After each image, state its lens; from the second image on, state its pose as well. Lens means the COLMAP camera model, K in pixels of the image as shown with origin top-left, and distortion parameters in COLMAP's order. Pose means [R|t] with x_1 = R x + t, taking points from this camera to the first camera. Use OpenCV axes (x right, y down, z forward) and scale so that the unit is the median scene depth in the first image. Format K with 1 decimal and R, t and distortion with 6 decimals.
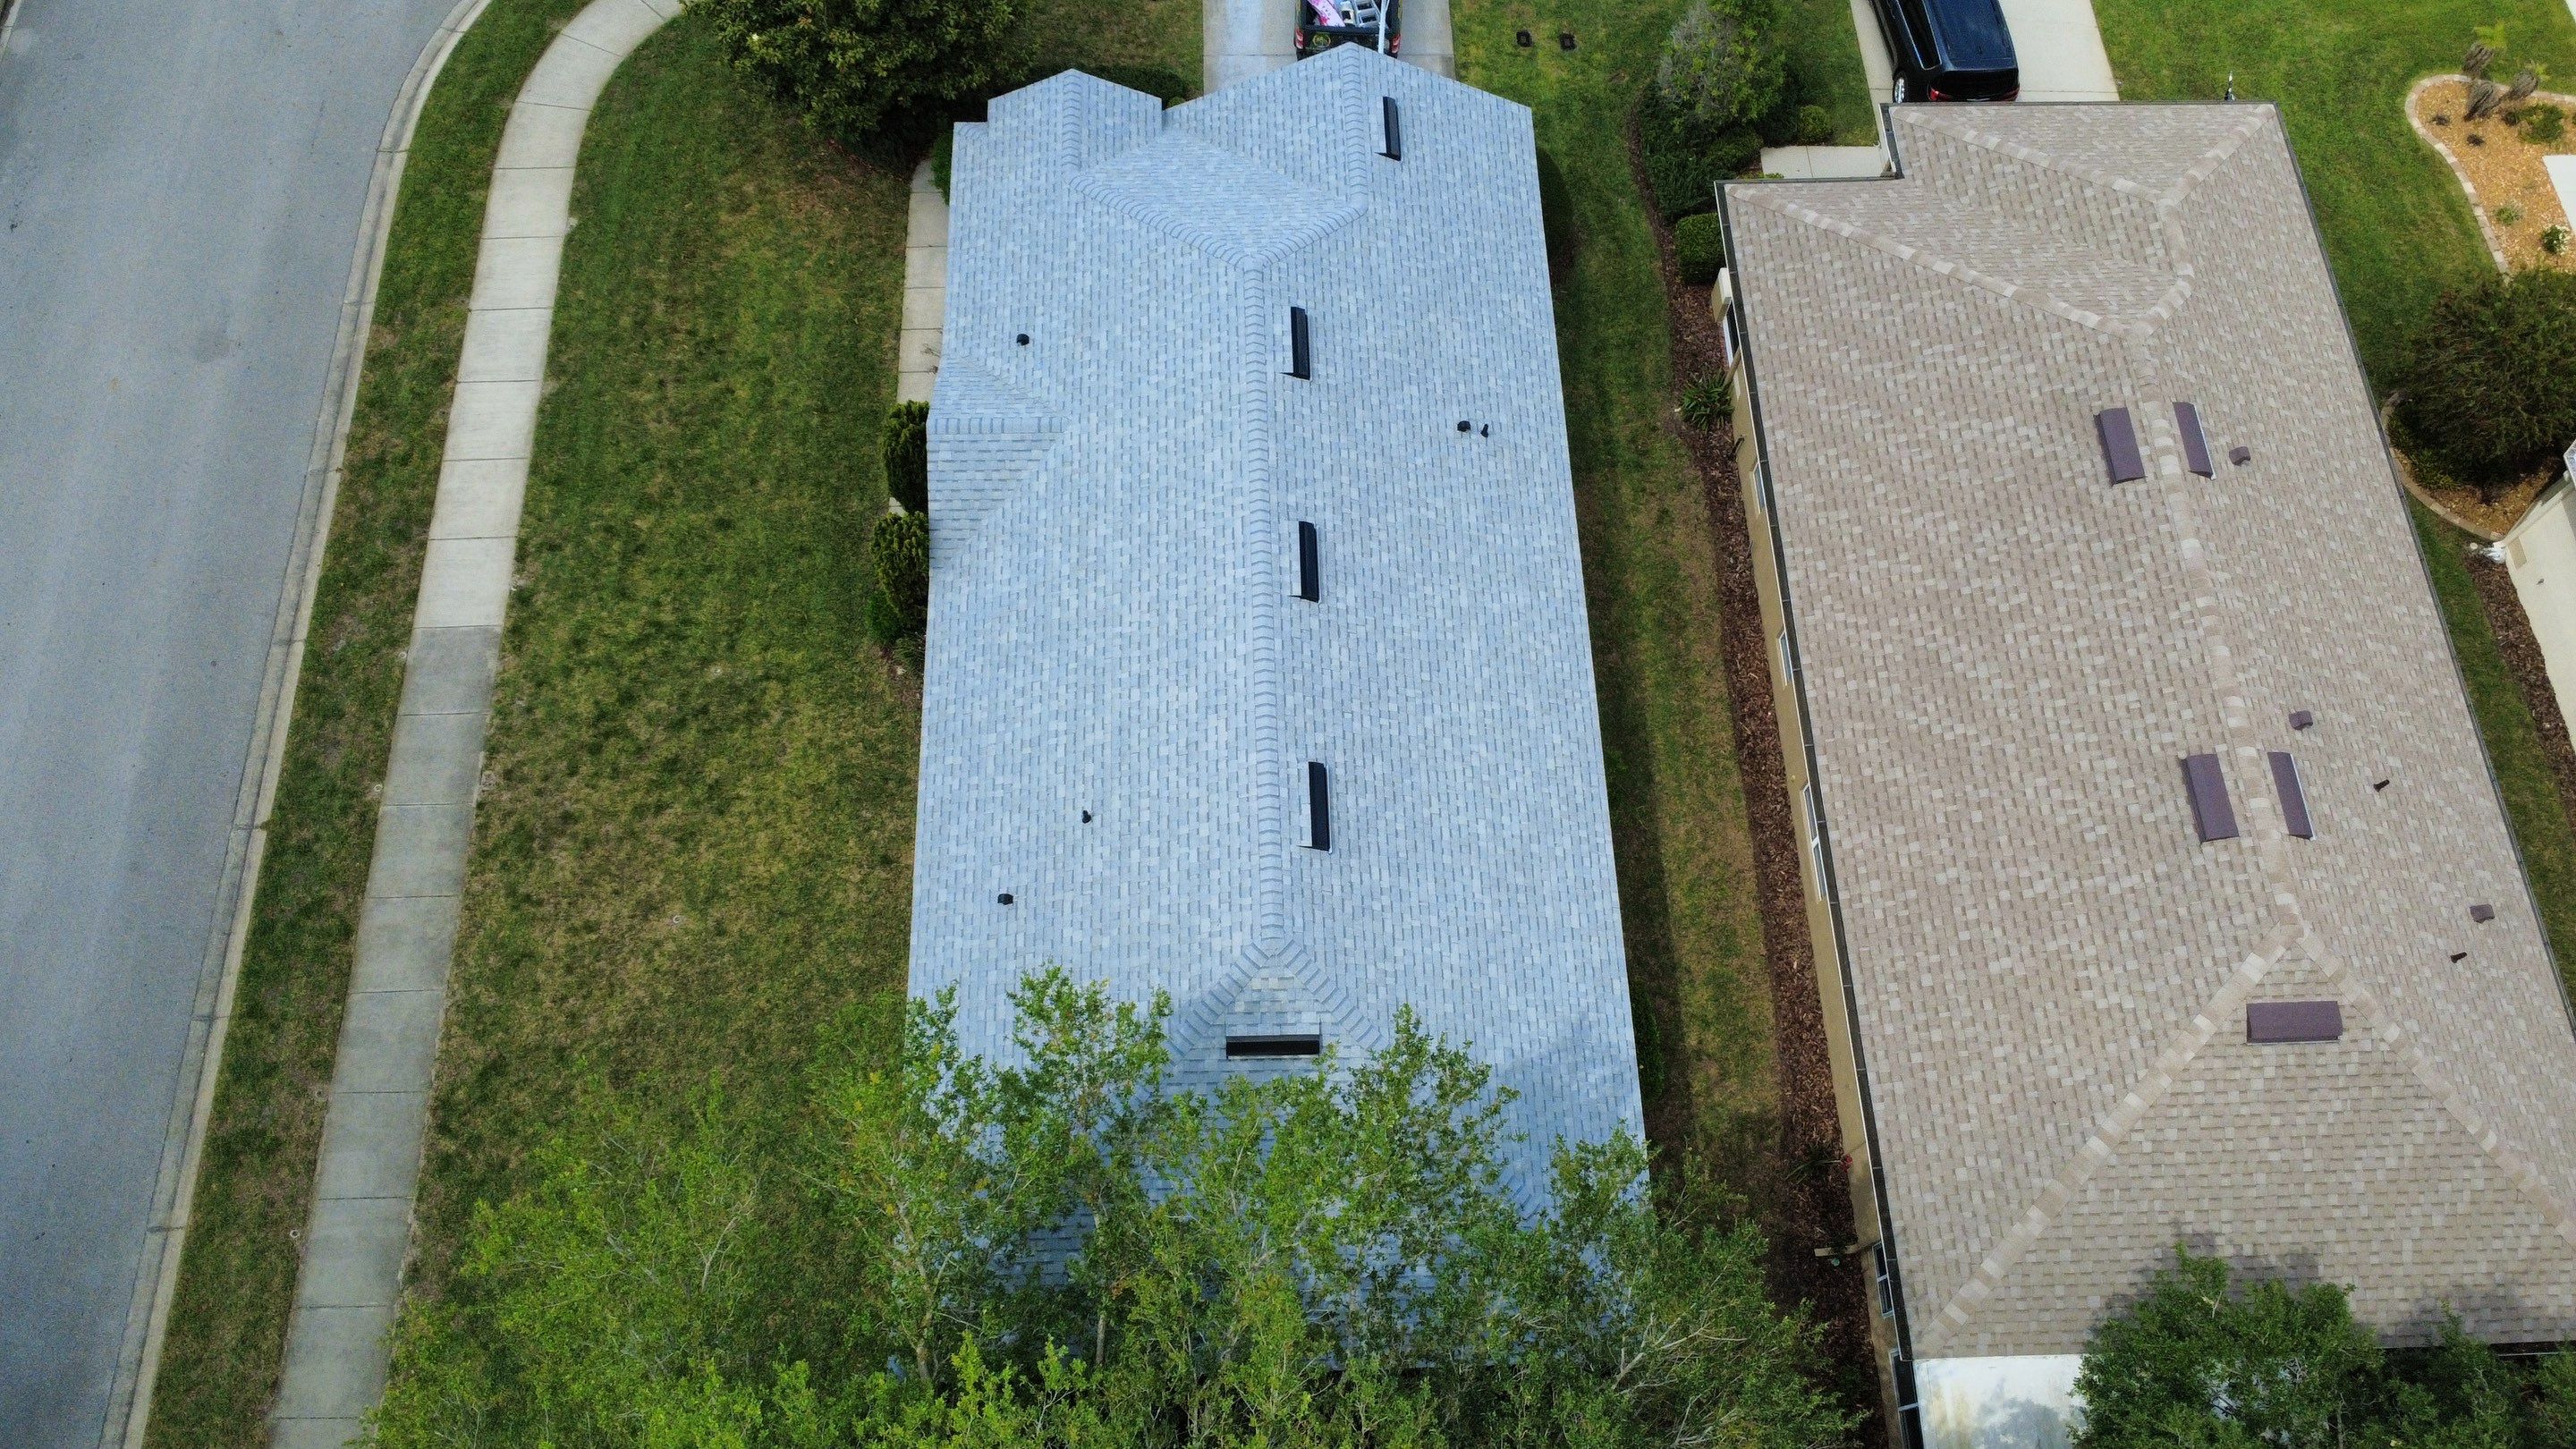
lens RADIAL K [[1886.6, 0, 1284.7], [0, 1886.6, 718.3], [0, 0, 1]] dist [0.005512, -0.008380]
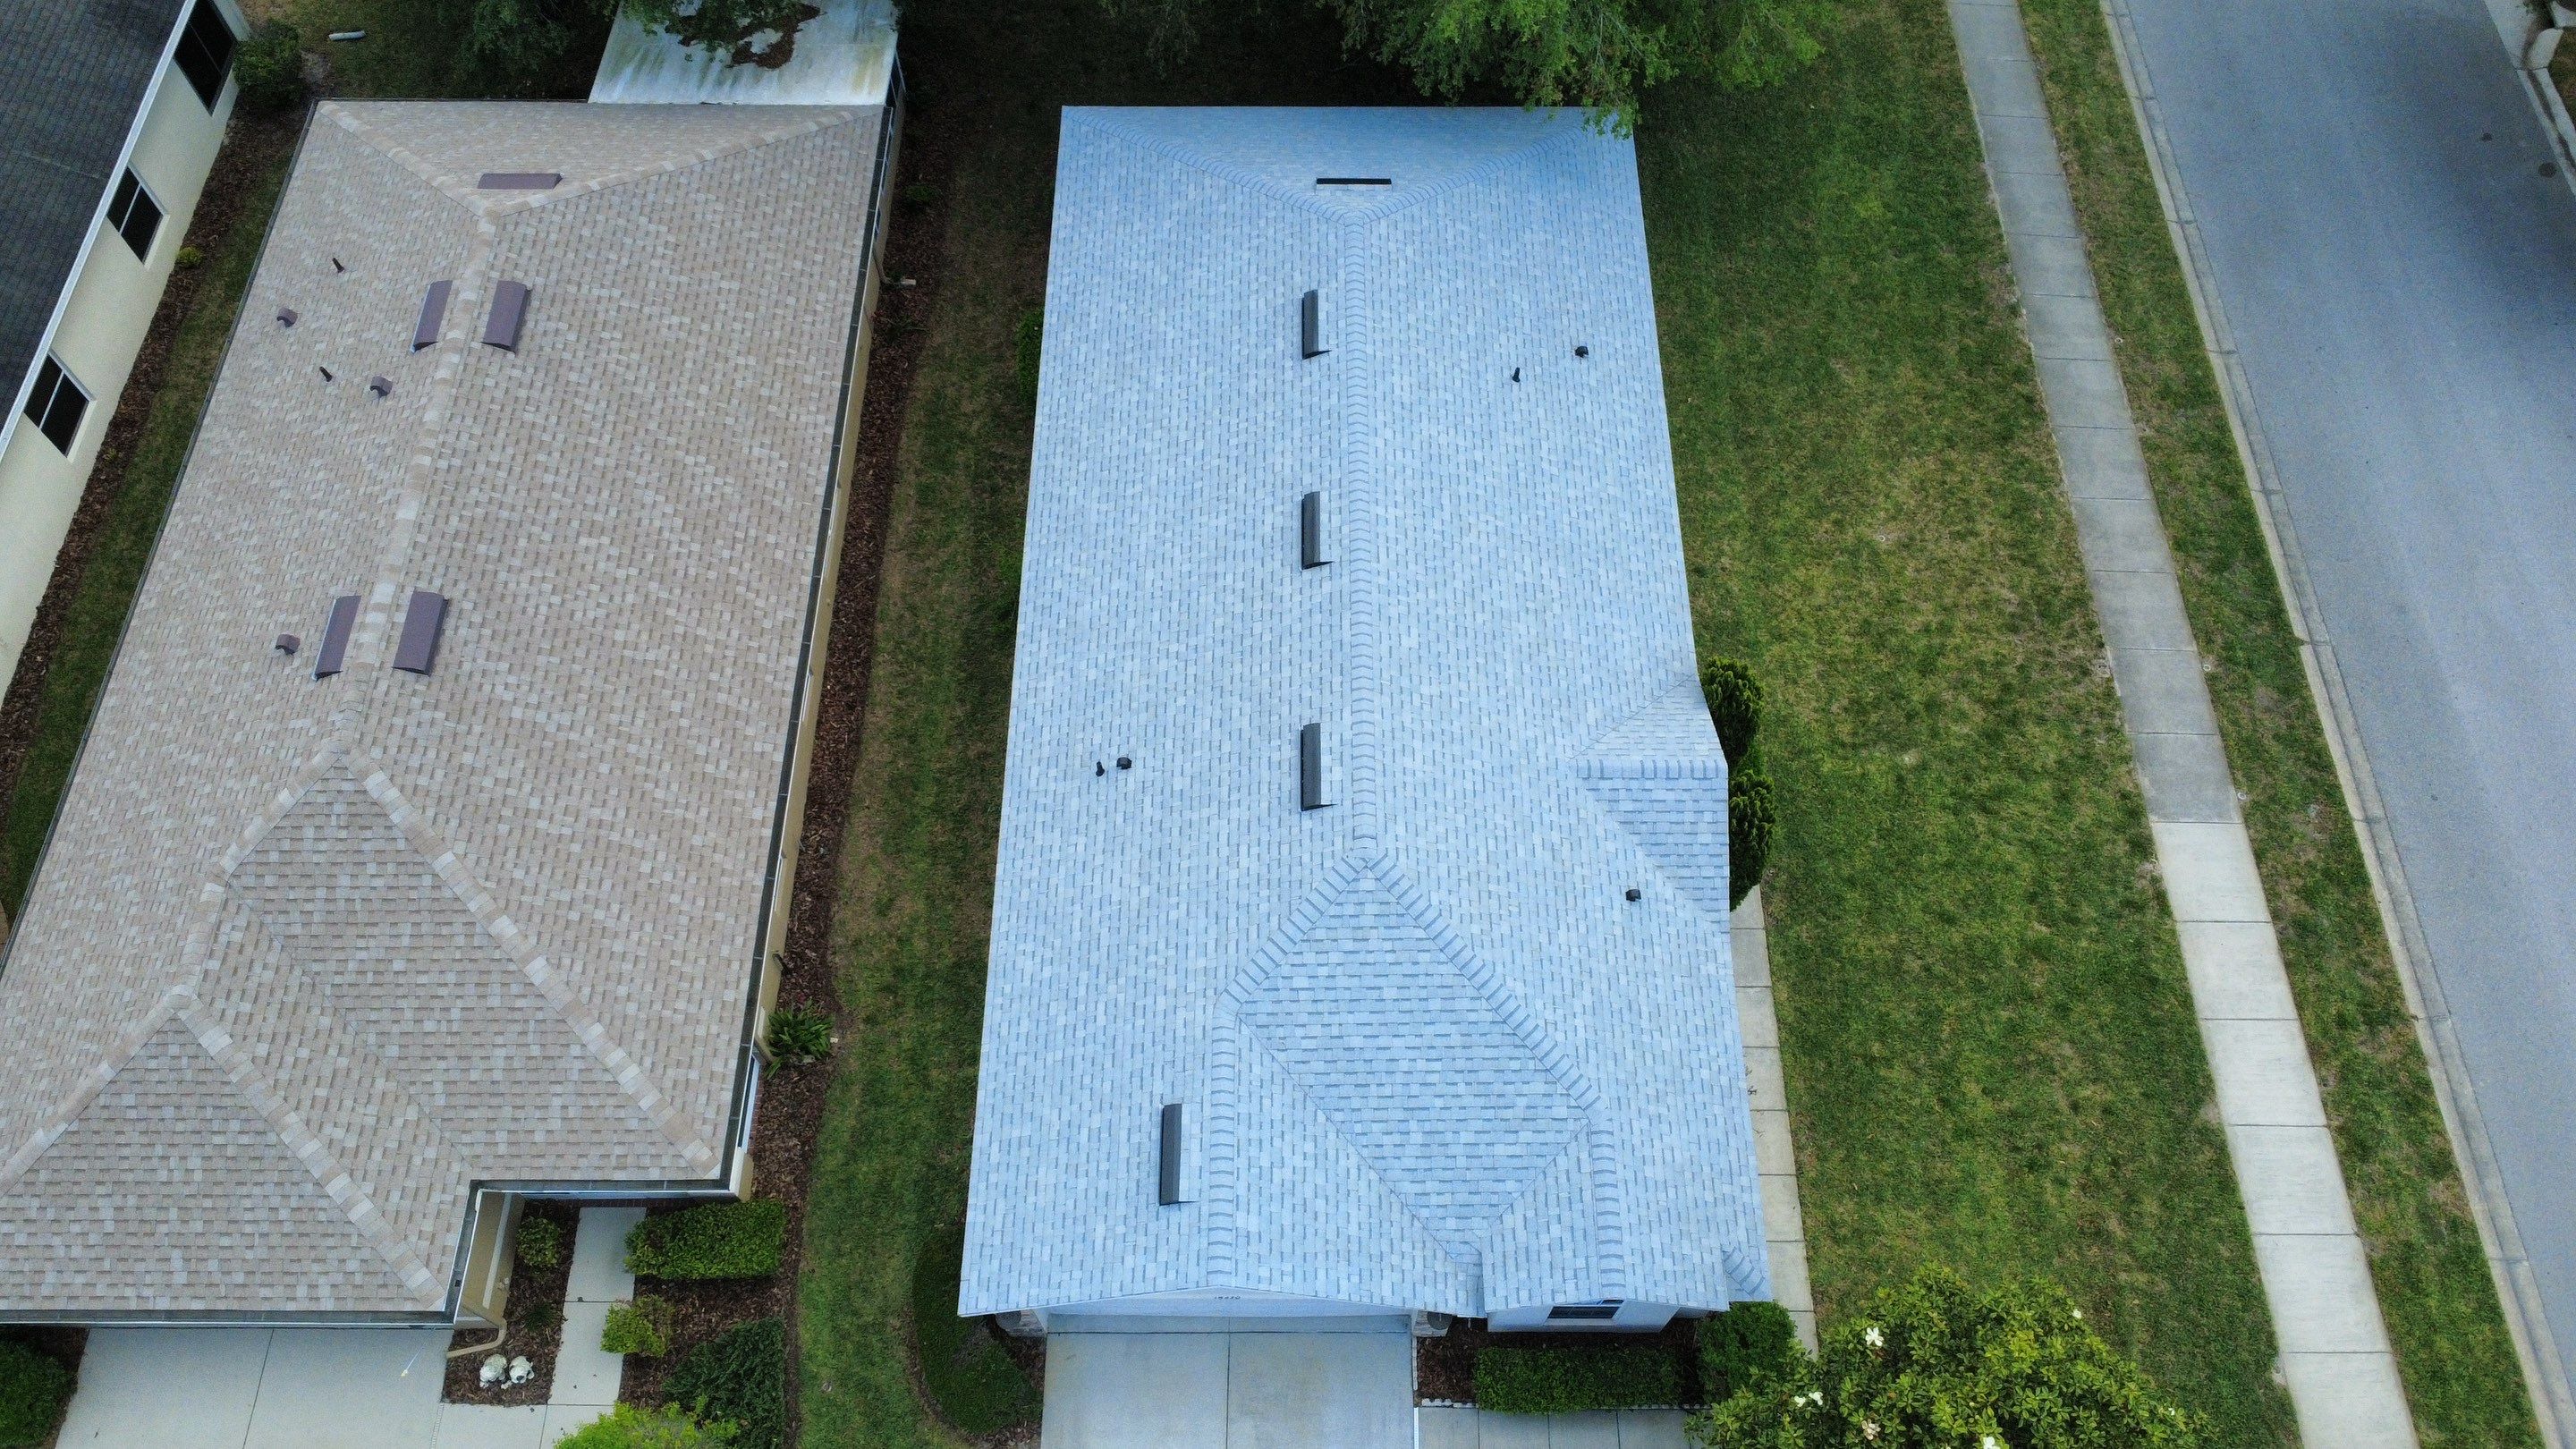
lens RADIAL K [[1886.6, 0, 1284.7], [0, 1886.6, 718.3], [0, 0, 1]] dist [0.005512, -0.008380]
pose [[-0.999118, -0.041959, -0.001471, 0.021115], [0.023456, -0.586896, 0.809323, -0.831829], [-0.034821, 0.808575, 0.587362, 0.443180]]
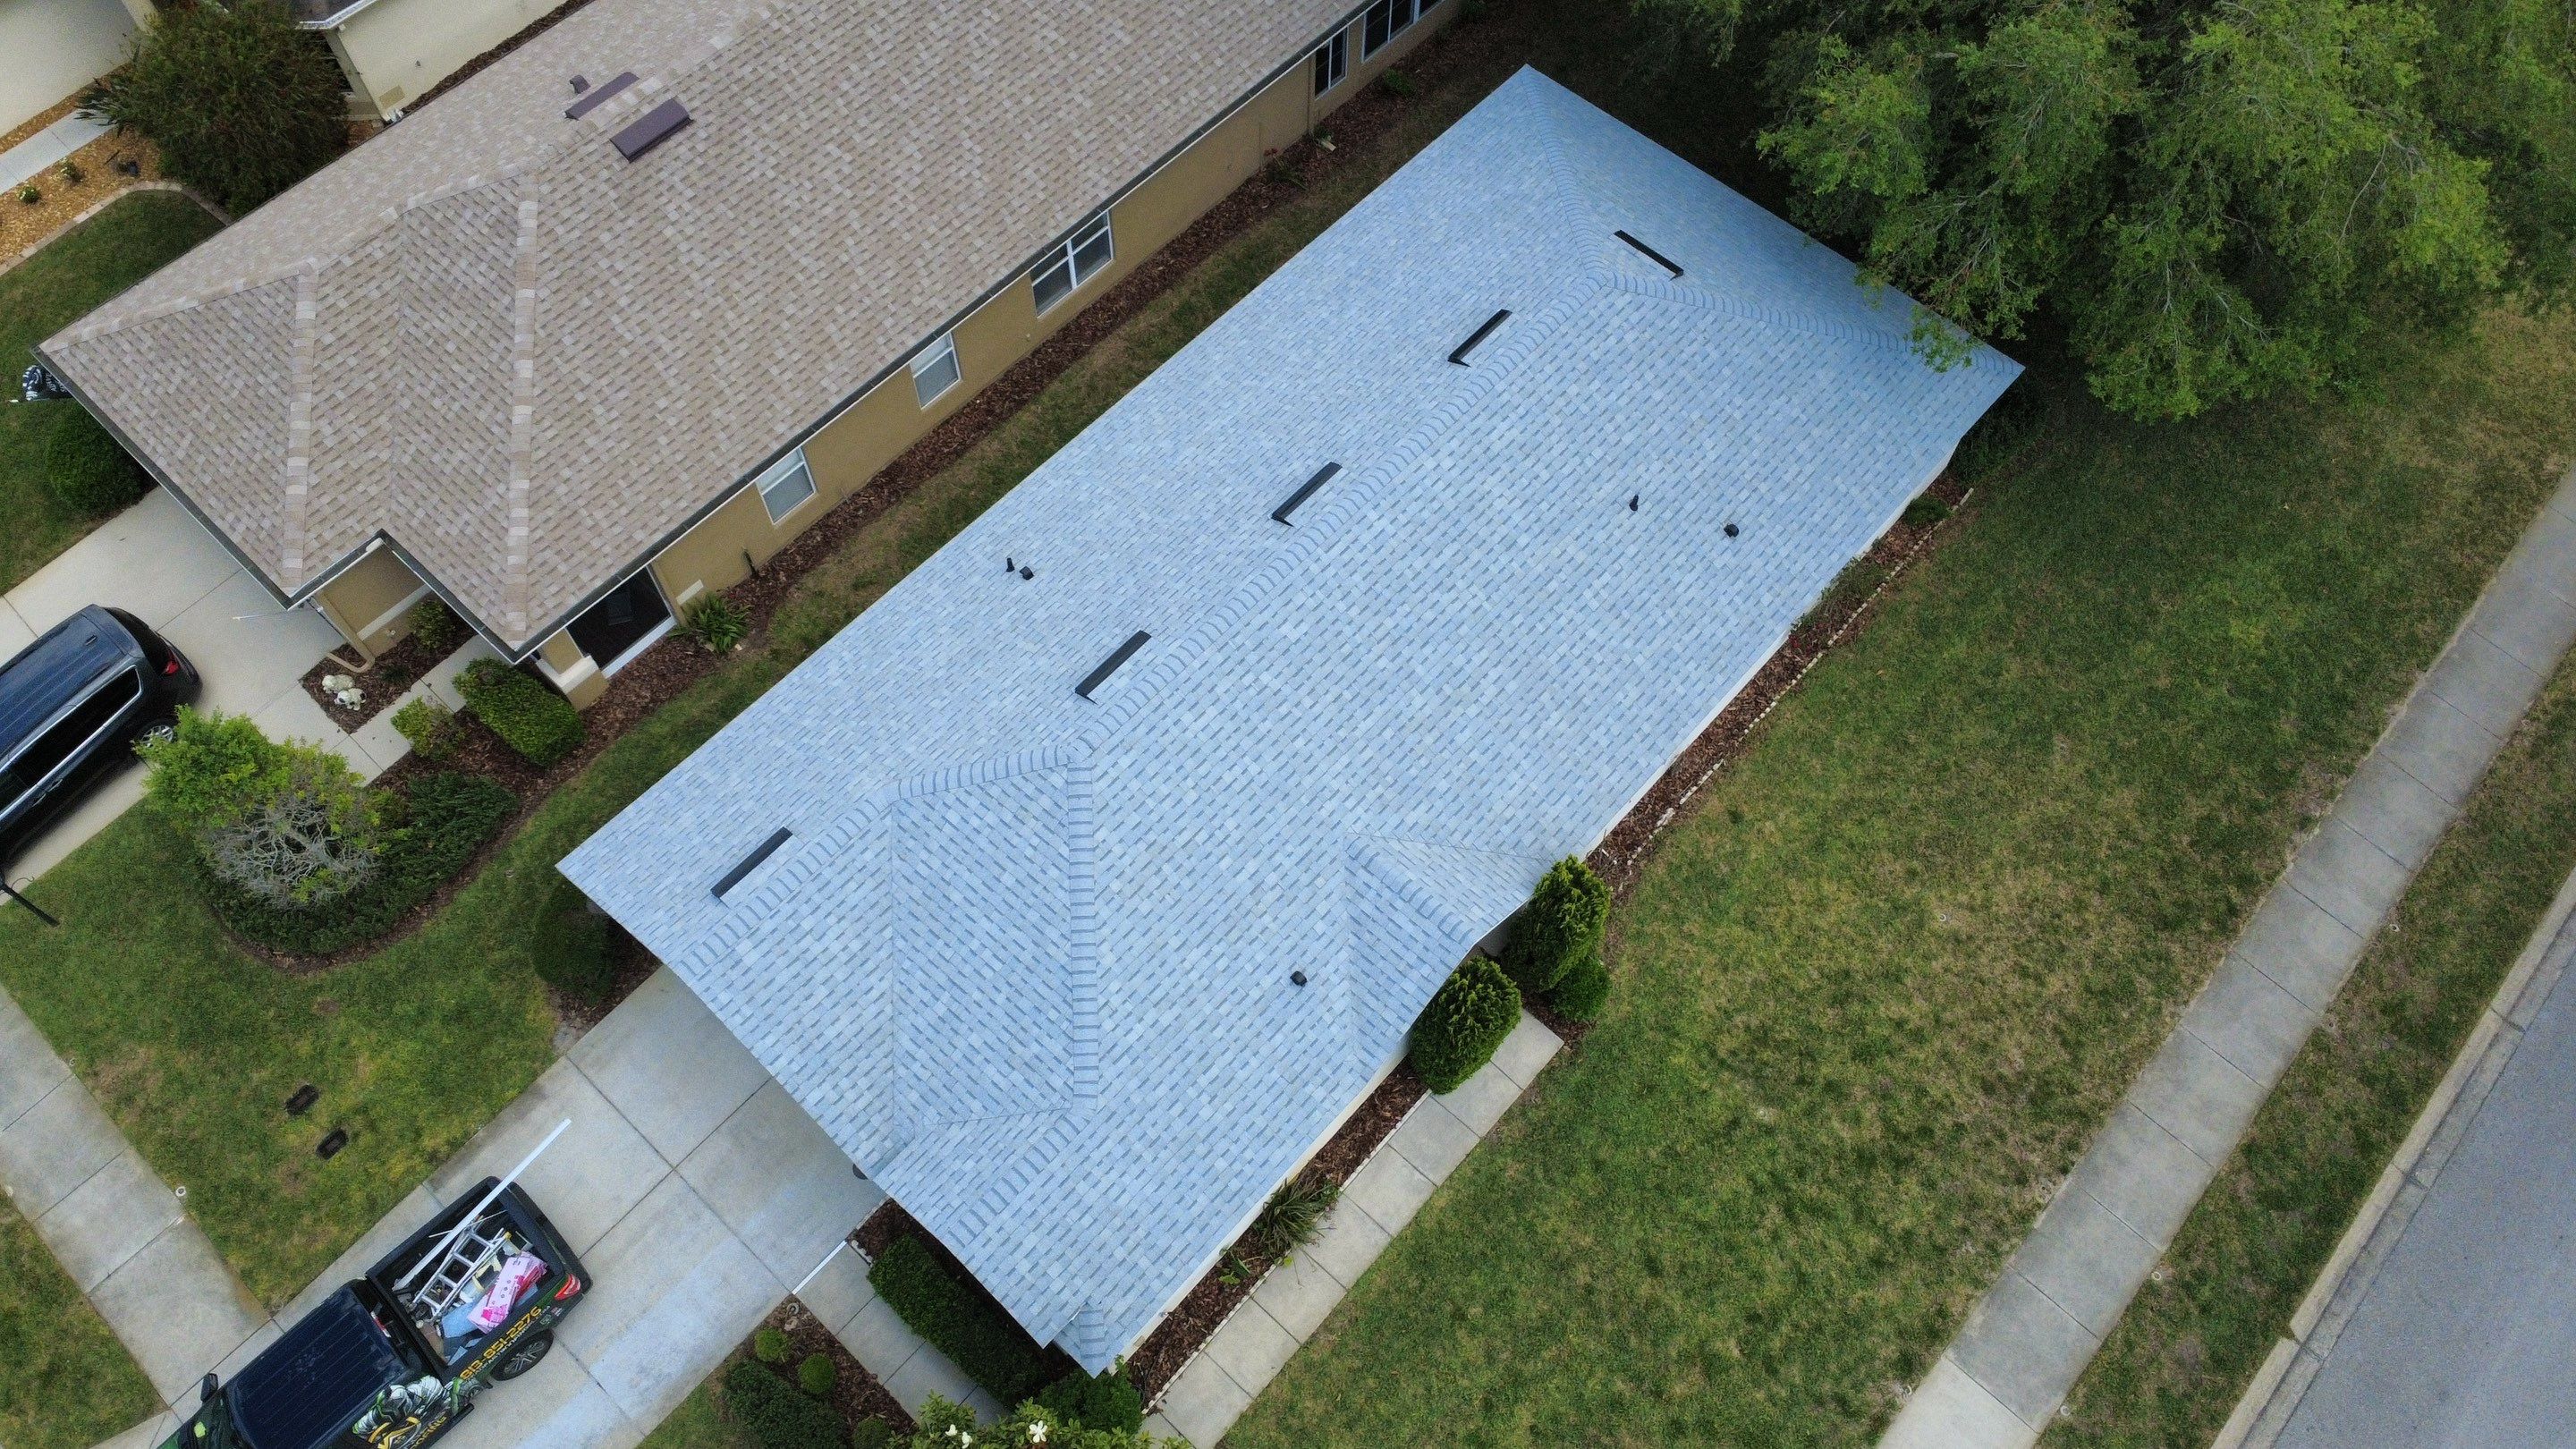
lens RADIAL K [[1886.6, 0, 1284.7], [0, 1886.6, 718.3], [0, 0, 1]] dist [0.005512, -0.008380]
pose [[-0.717932, -0.620108, 0.316289, -0.315945], [0.622670, -0.368936, 0.690049, -0.708511], [-0.311214, 0.692353, 0.650994, 0.402181]]
